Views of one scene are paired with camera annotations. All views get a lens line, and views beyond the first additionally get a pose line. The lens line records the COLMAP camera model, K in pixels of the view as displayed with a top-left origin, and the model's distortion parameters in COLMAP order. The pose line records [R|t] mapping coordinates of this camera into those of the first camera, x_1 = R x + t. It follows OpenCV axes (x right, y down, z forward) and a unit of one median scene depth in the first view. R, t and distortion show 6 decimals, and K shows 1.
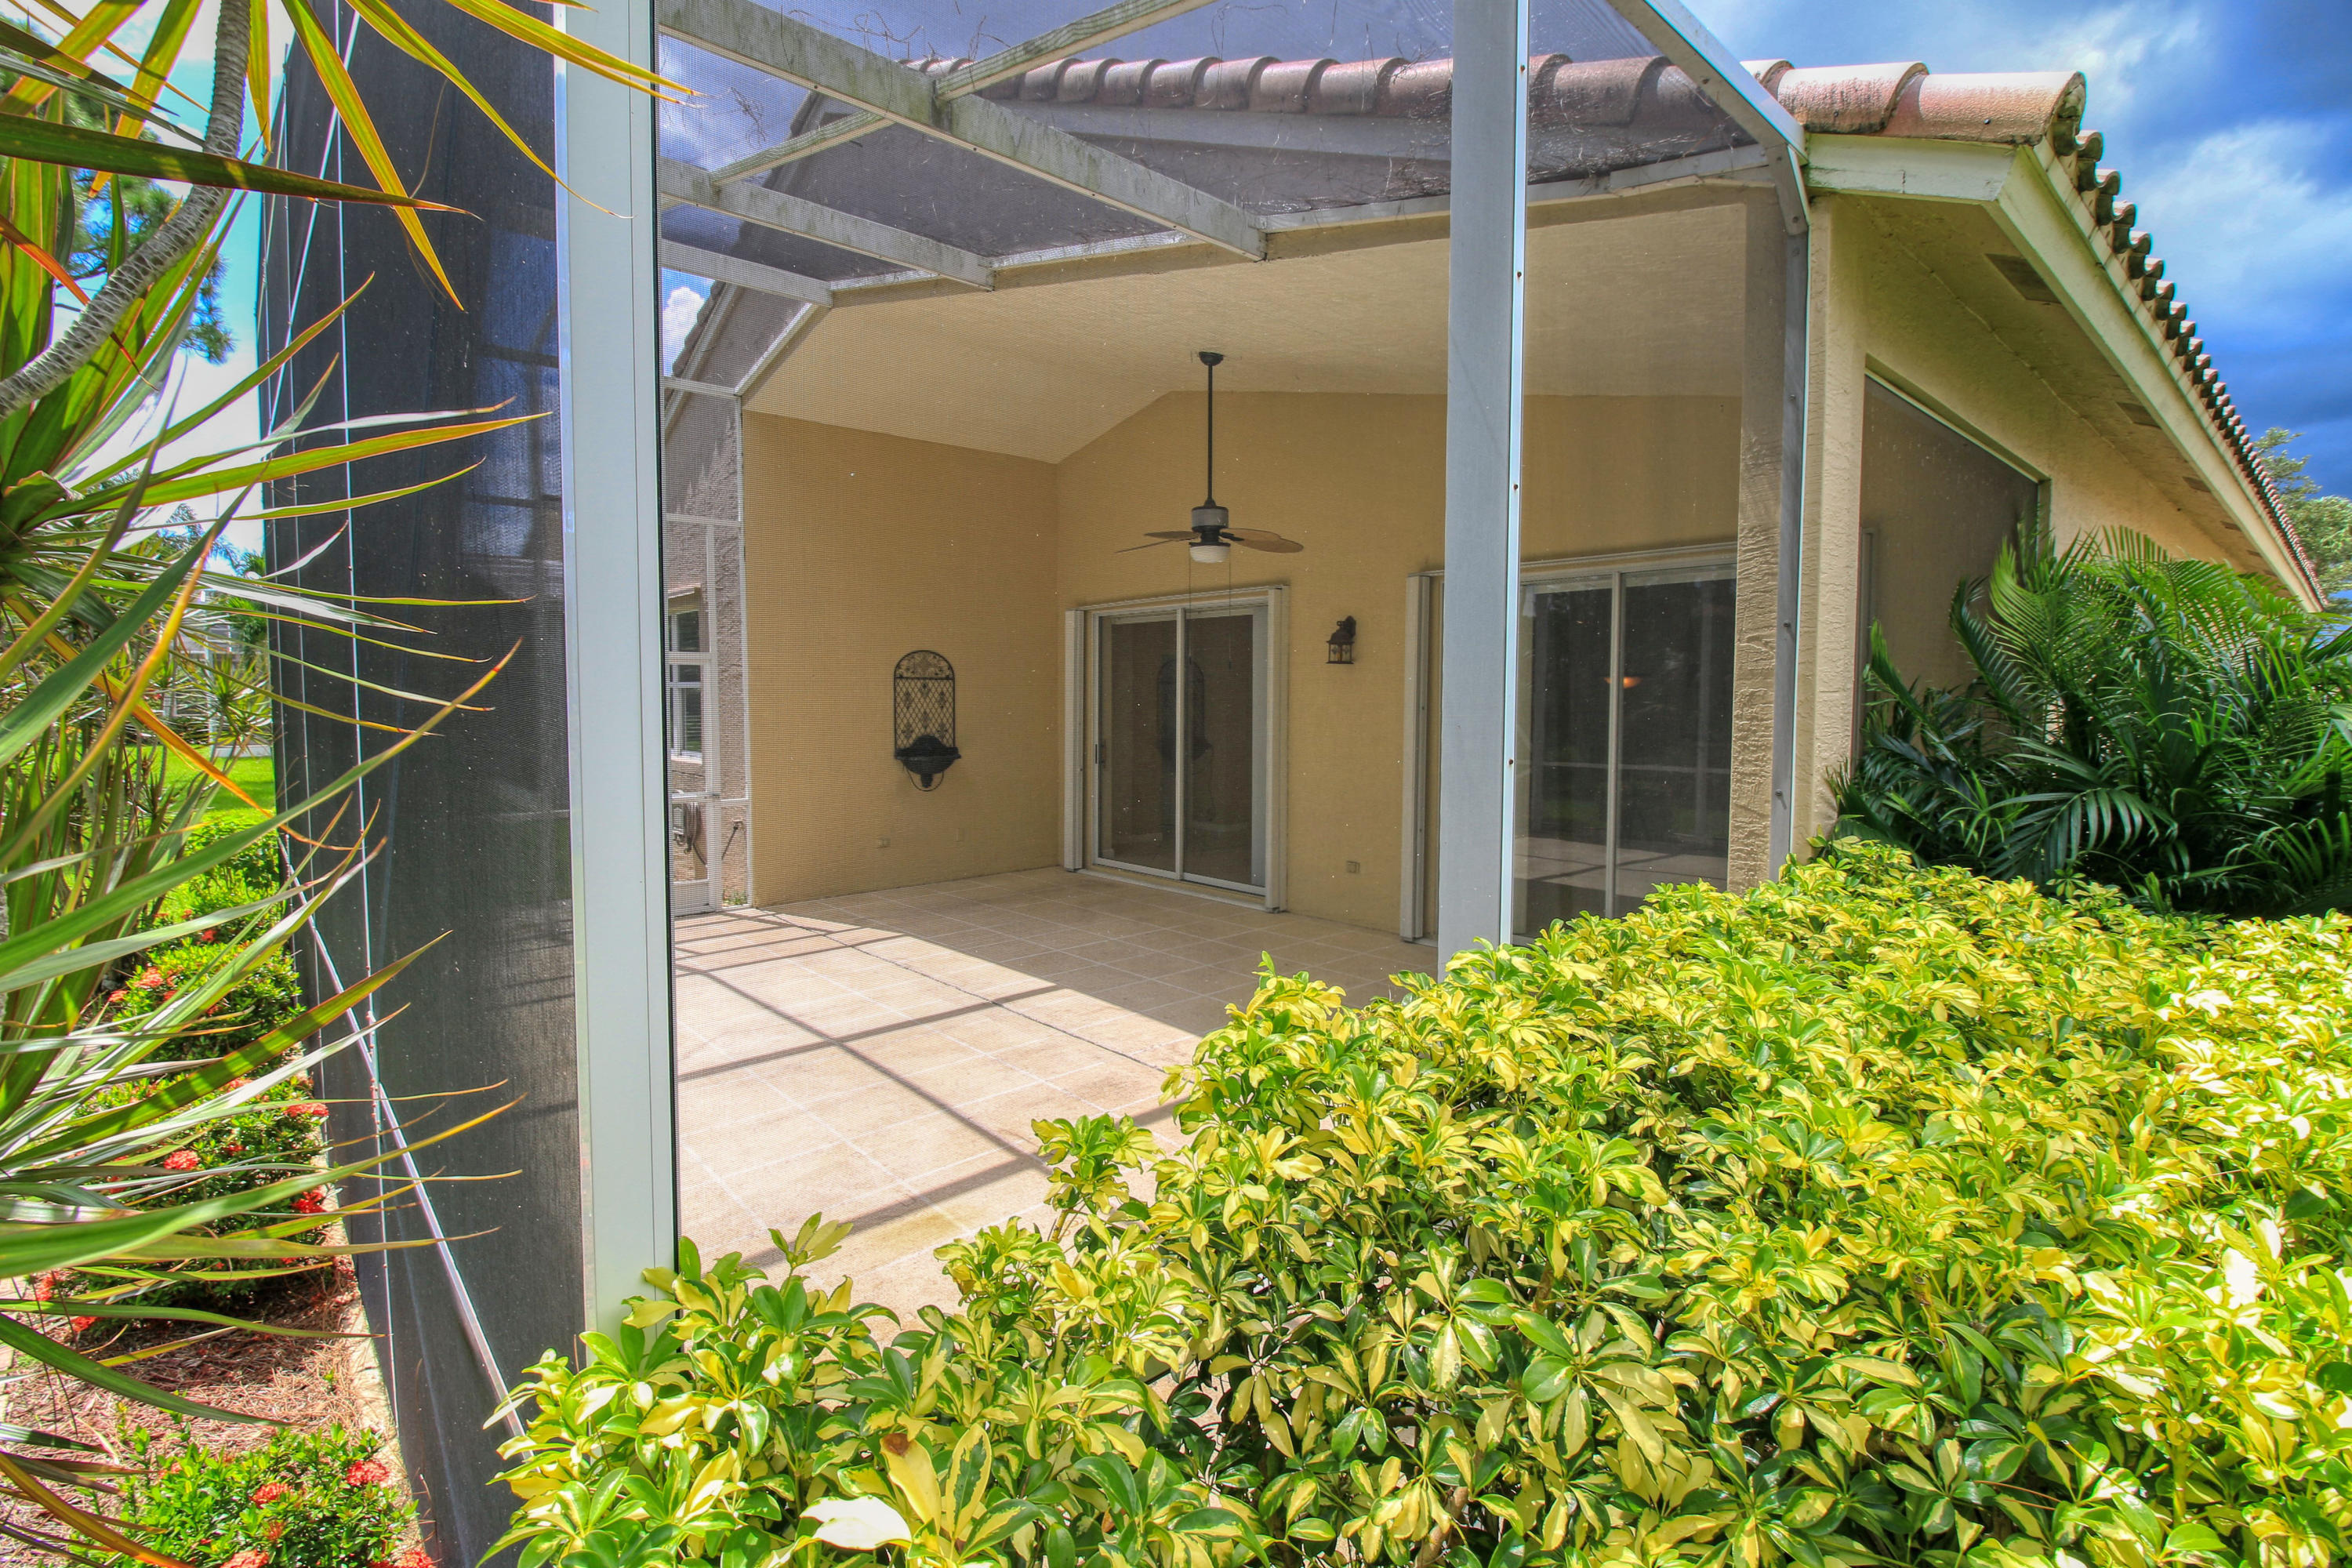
lens RADIAL K [[1074.7, 0, 1177.1], [0, 1074.7, 757.1], [0, 0, 1]] dist [-0.001203, -0.013344]
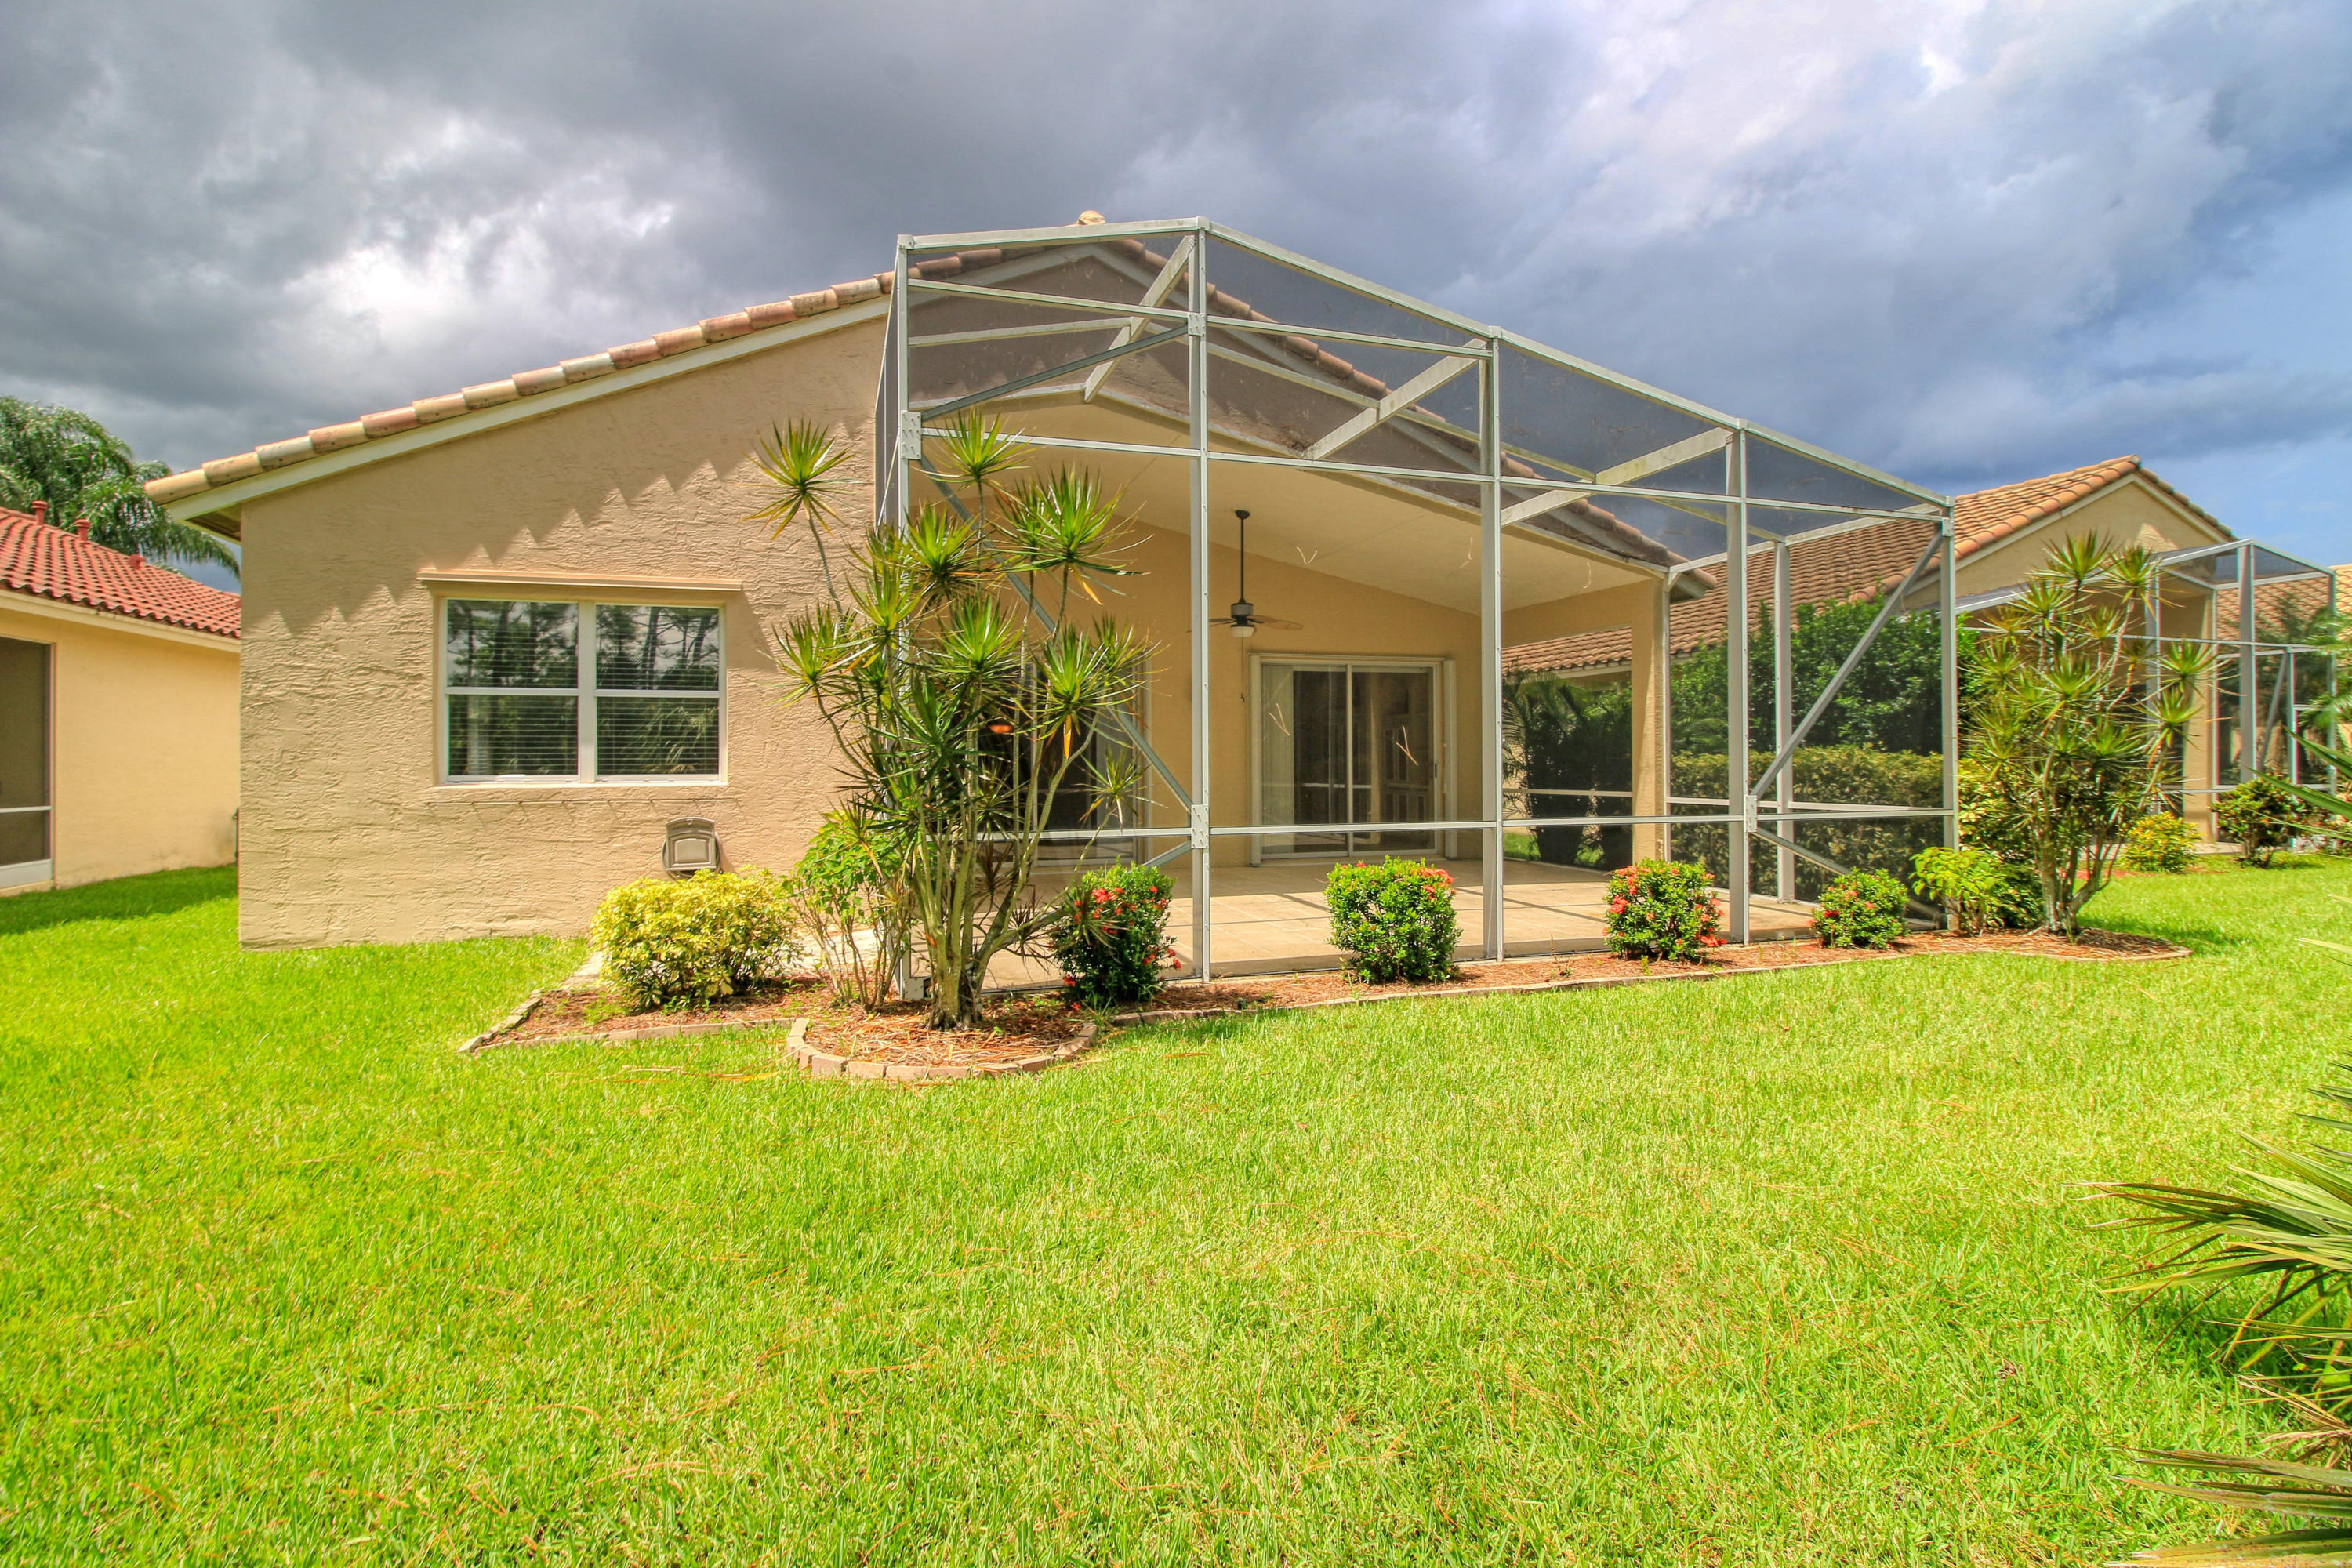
lens RADIAL K [[1074.7, 0, 1177.1], [0, 1074.7, 757.1], [0, 0, 1]] dist [-0.001203, -0.013344]
pose [[0.410943, 0.005856, 0.911642, -1.141504], [0.067586, 0.997032, -0.036871, 0.041806], [-0.909152, 0.076766, 0.409327, 0.332236]]
